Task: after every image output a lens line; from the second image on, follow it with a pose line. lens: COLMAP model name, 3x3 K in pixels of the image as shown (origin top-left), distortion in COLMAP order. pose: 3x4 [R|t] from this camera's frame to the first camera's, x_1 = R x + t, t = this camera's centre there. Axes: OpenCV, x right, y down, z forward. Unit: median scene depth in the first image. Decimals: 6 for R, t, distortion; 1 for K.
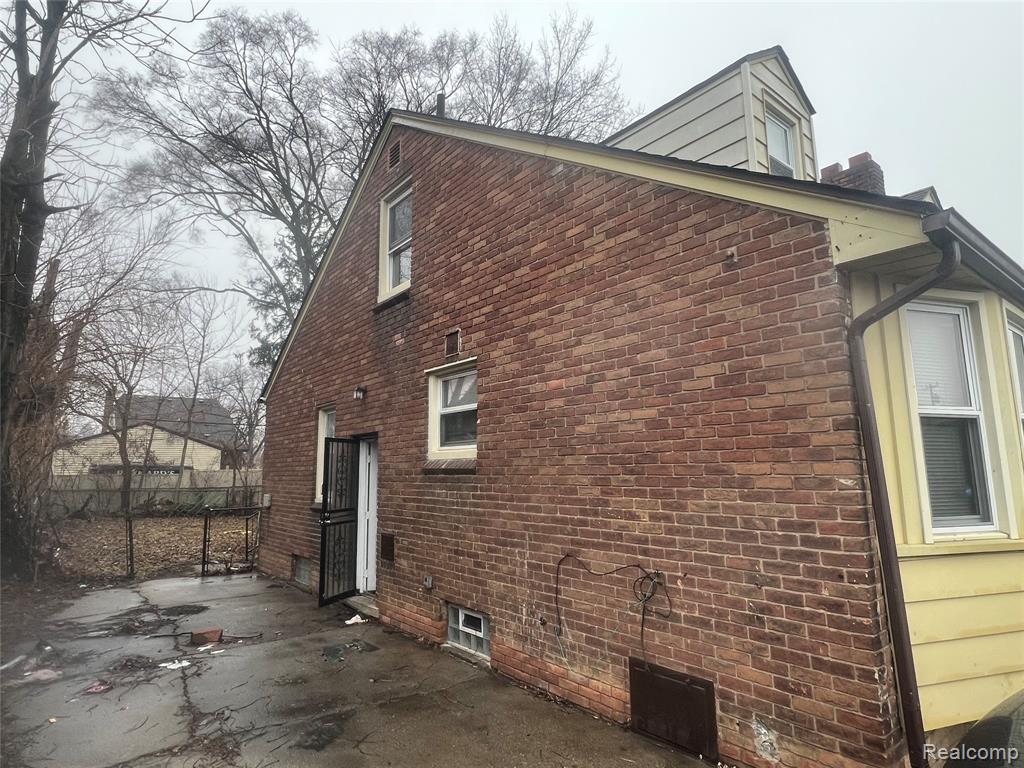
lens RADIAL K [[575.8, 0, 511.1], [0, 575.8, 383.6], [0, 0, 1]] dist [0.000300, -0.002602]
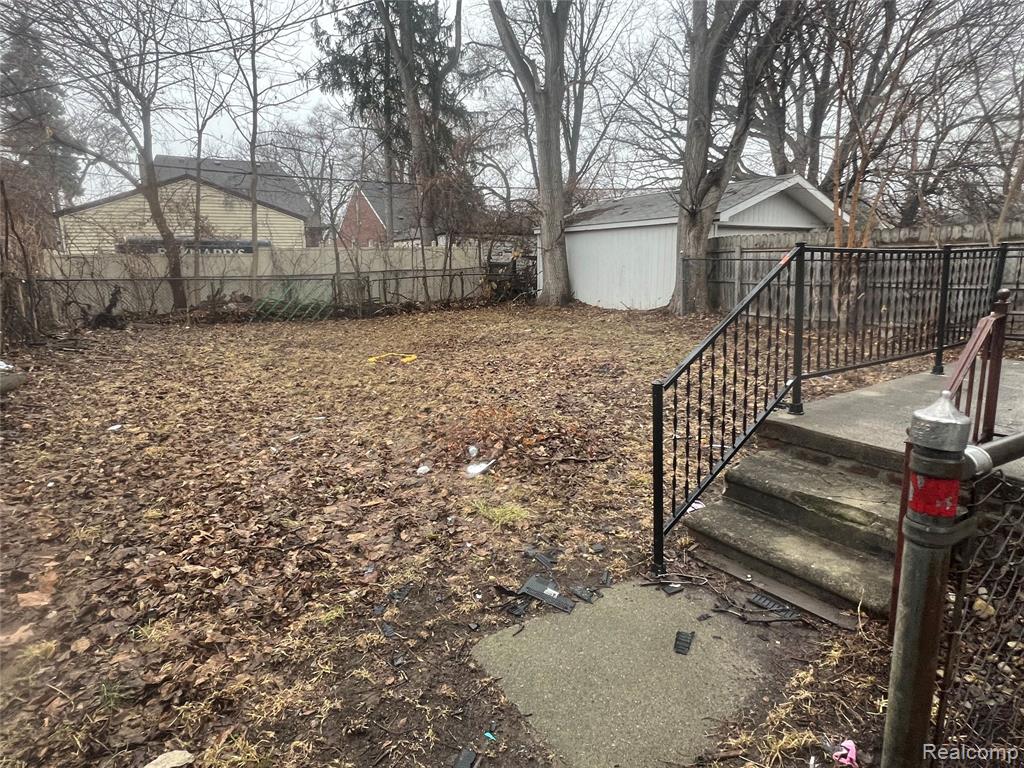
lens RADIAL K [[575.8, 0, 513.0], [0, 575.8, 380.3], [0, 0, 1]] dist [0.000300, -0.002602]
pose [[0.996197, 0.003075, -0.087076, -0.243851], [0.026652, 0.940718, 0.338141, 0.084007], [0.082954, -0.339176, 0.937058, 0.397048]]
